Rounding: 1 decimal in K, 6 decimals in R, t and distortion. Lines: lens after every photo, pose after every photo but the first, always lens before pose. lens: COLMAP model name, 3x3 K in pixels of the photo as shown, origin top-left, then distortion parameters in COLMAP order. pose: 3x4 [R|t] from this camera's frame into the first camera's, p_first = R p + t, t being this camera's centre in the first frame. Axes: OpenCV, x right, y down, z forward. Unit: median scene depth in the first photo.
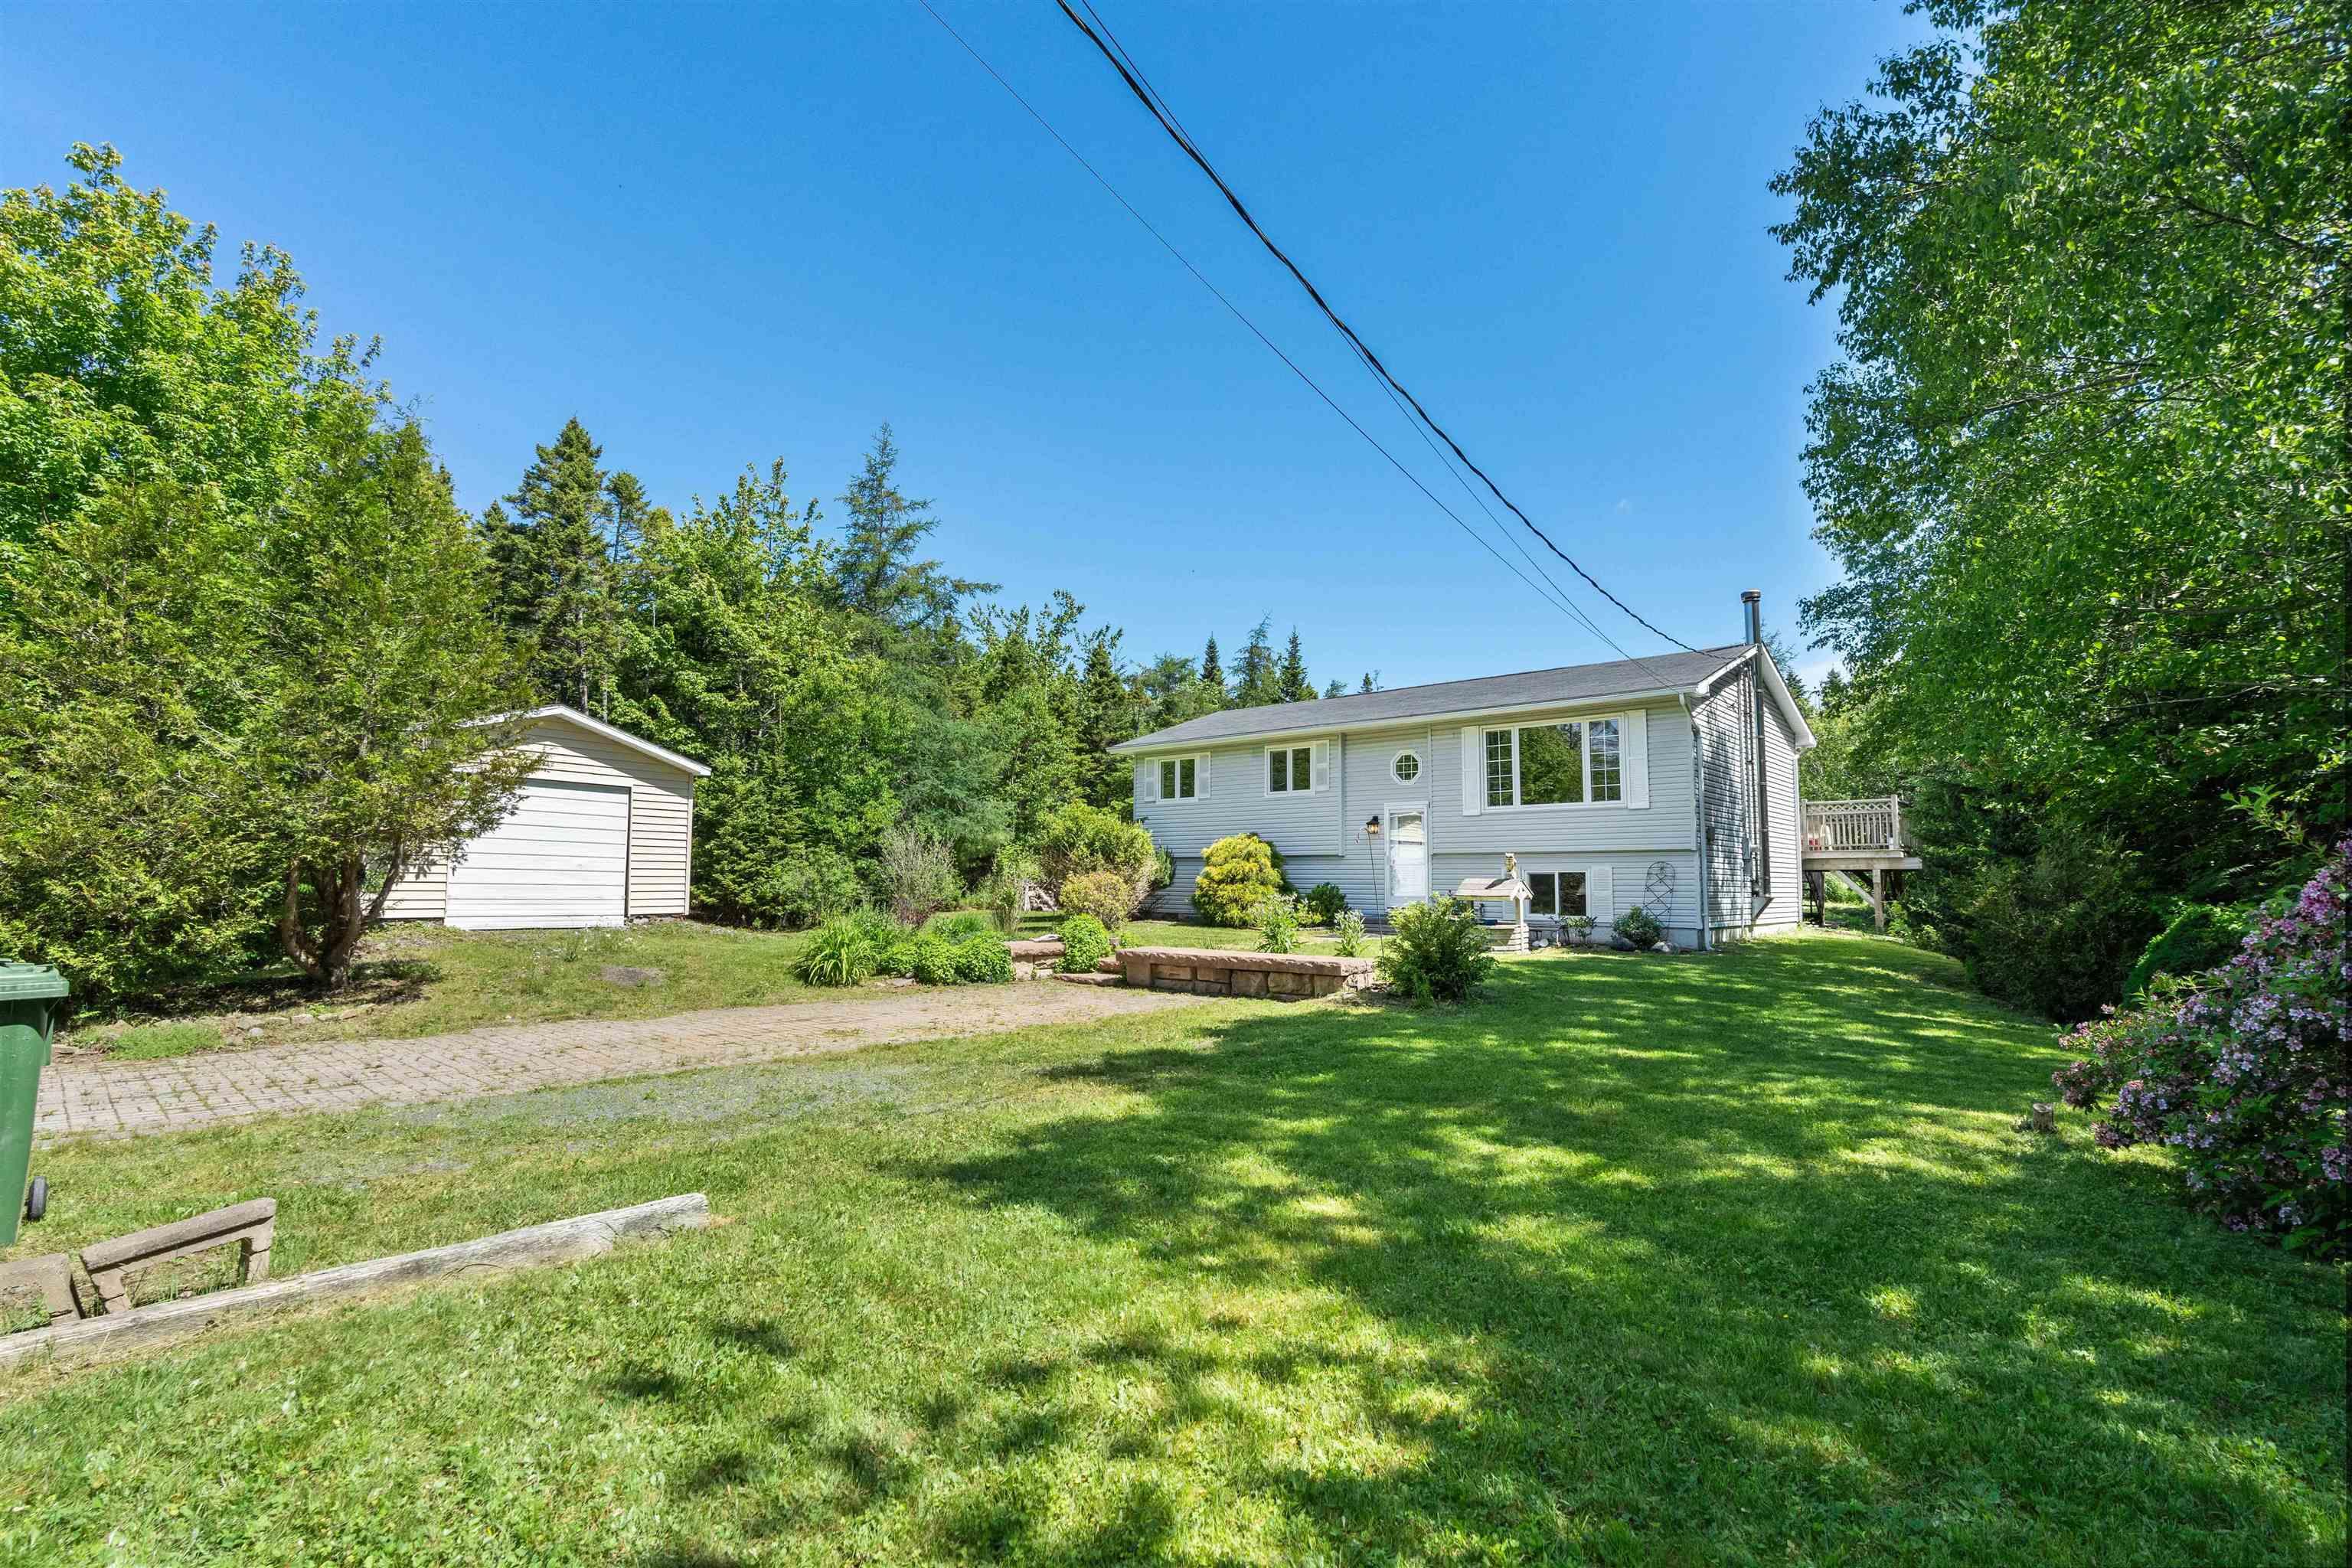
lens RADIAL K [[1122.5, 0, 1147.7], [0, 1122.5, 791.3], [0, 0, 1]] dist [-0.001042, -0.000020]
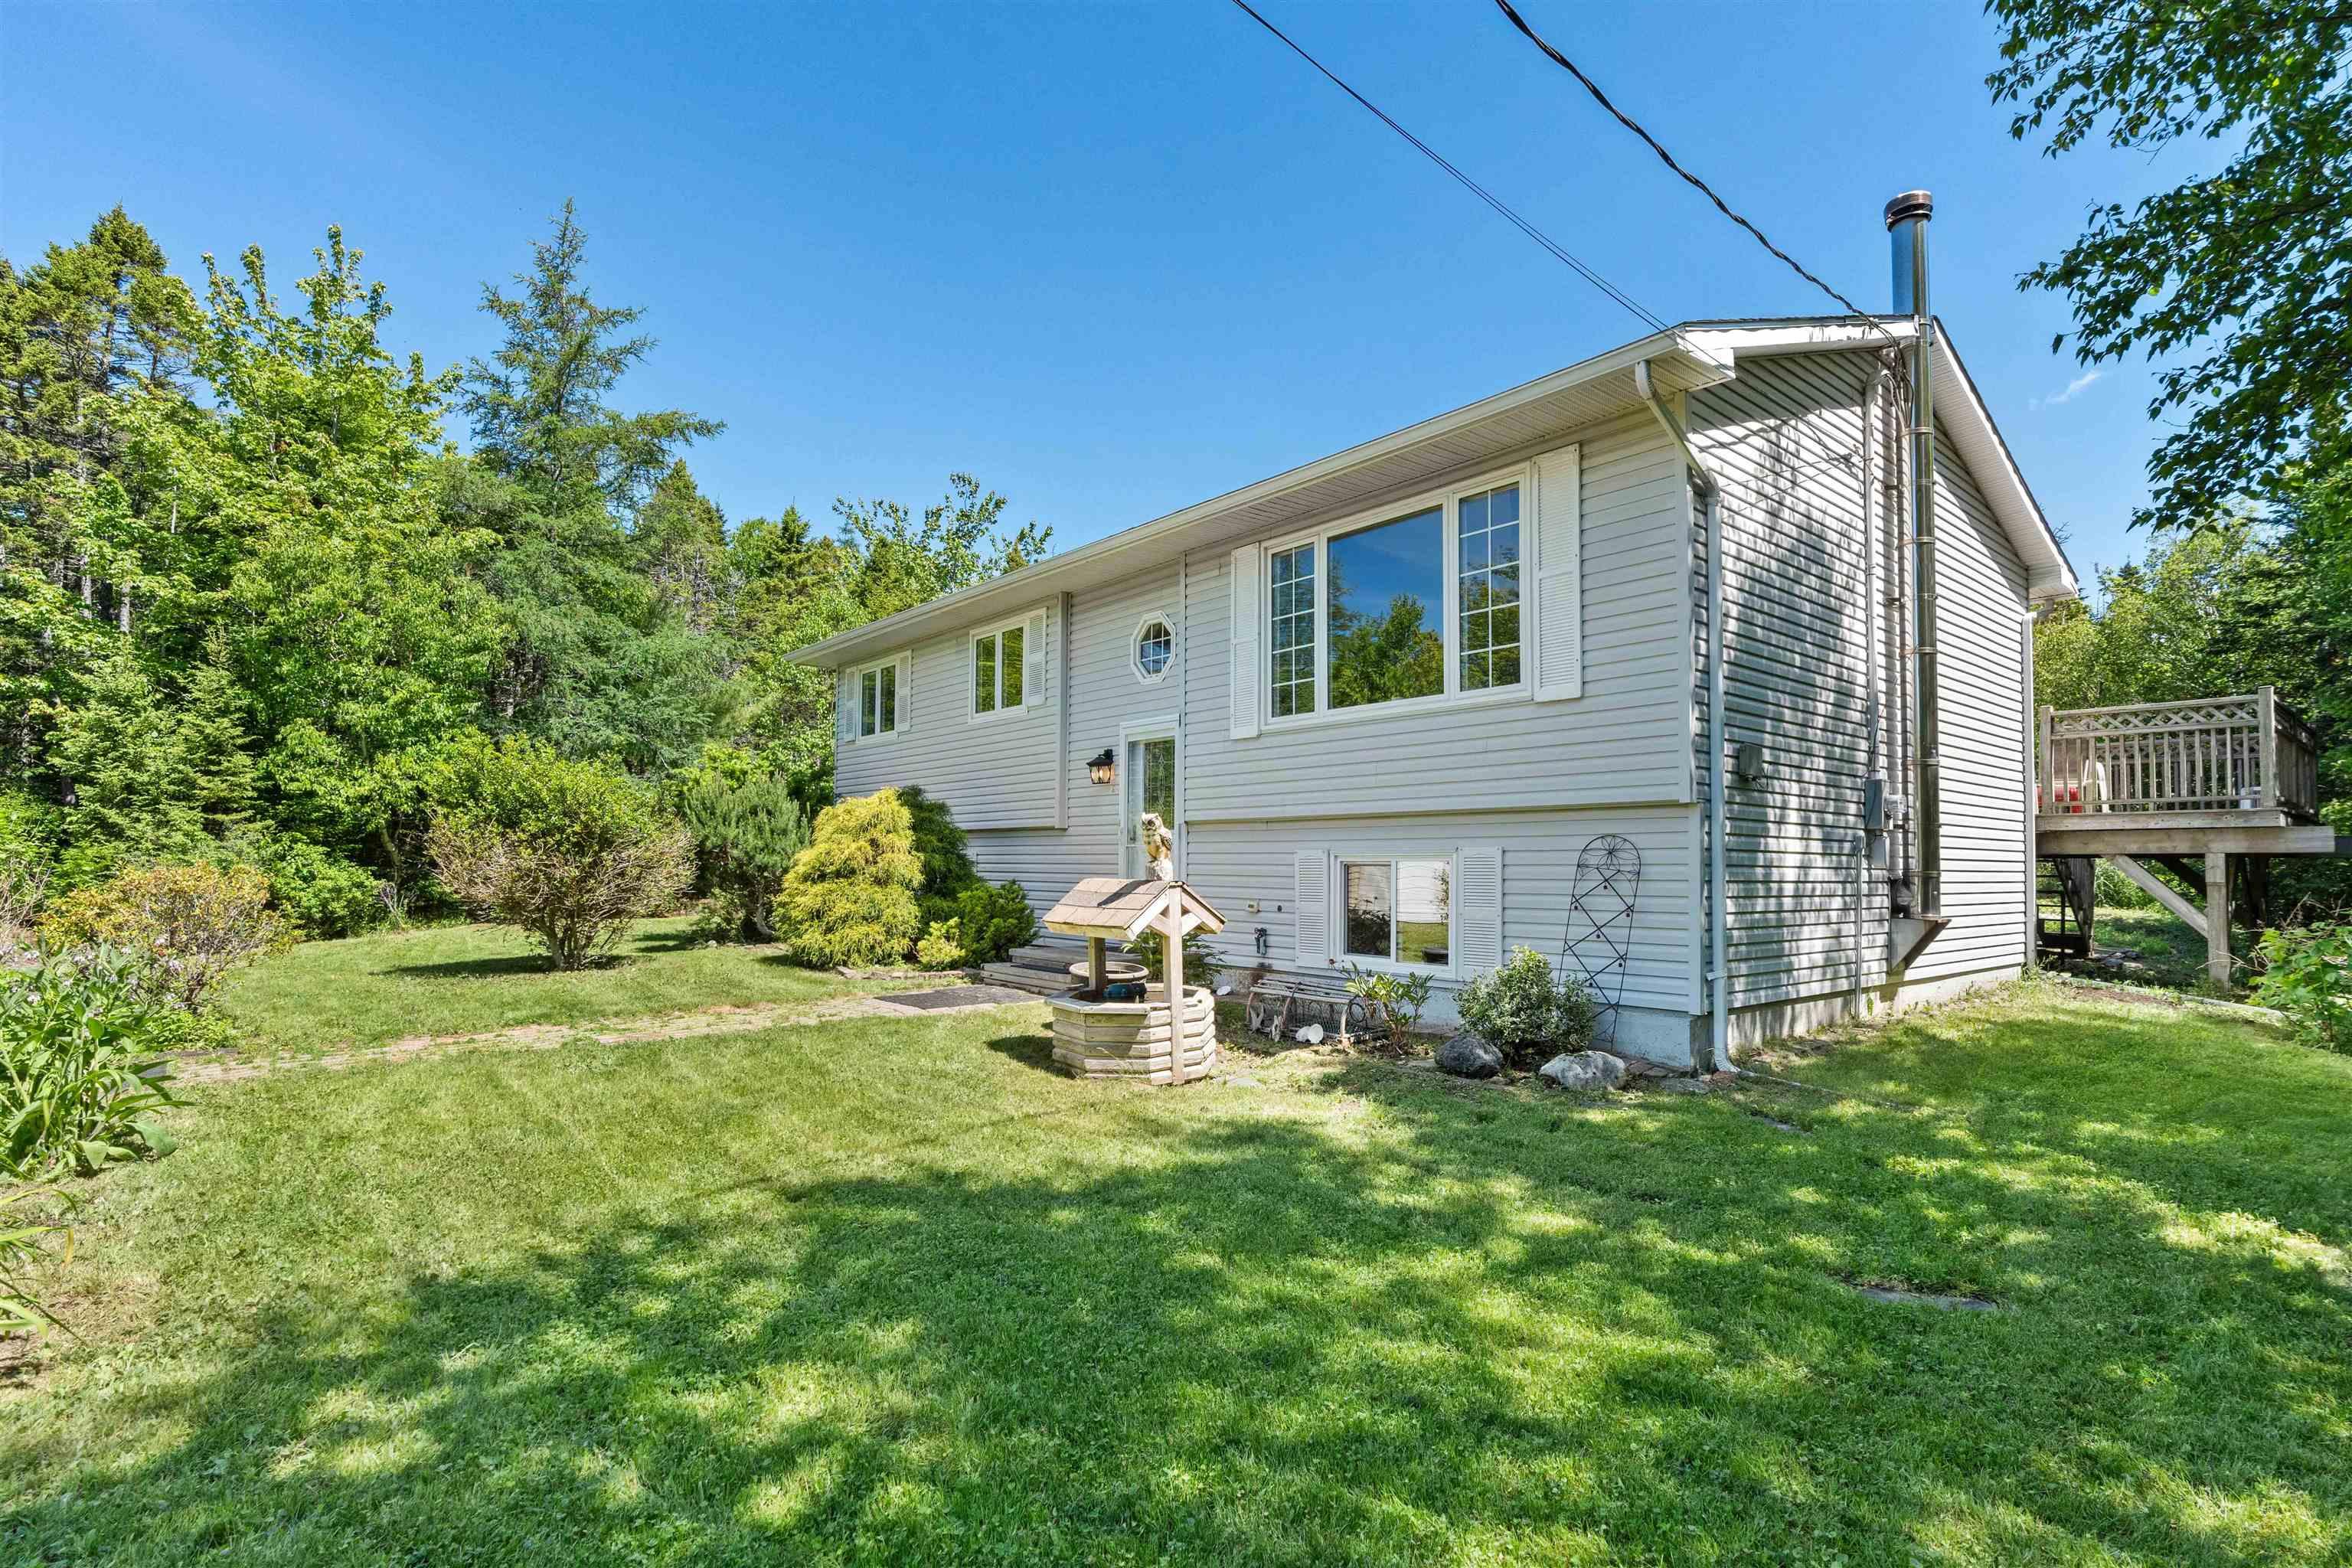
lens RADIAL K [[1131.3, 0, 1172.4], [0, 1131.3, 825.5], [0, 0, 1]] dist [-0.000757, 0.000425]
pose [[0.988549, -0.004493, -0.150836, 0.328246], [0.011524, 0.998885, 0.045773, 0.035509], [0.150462, -0.046988, 0.987499, 0.528801]]
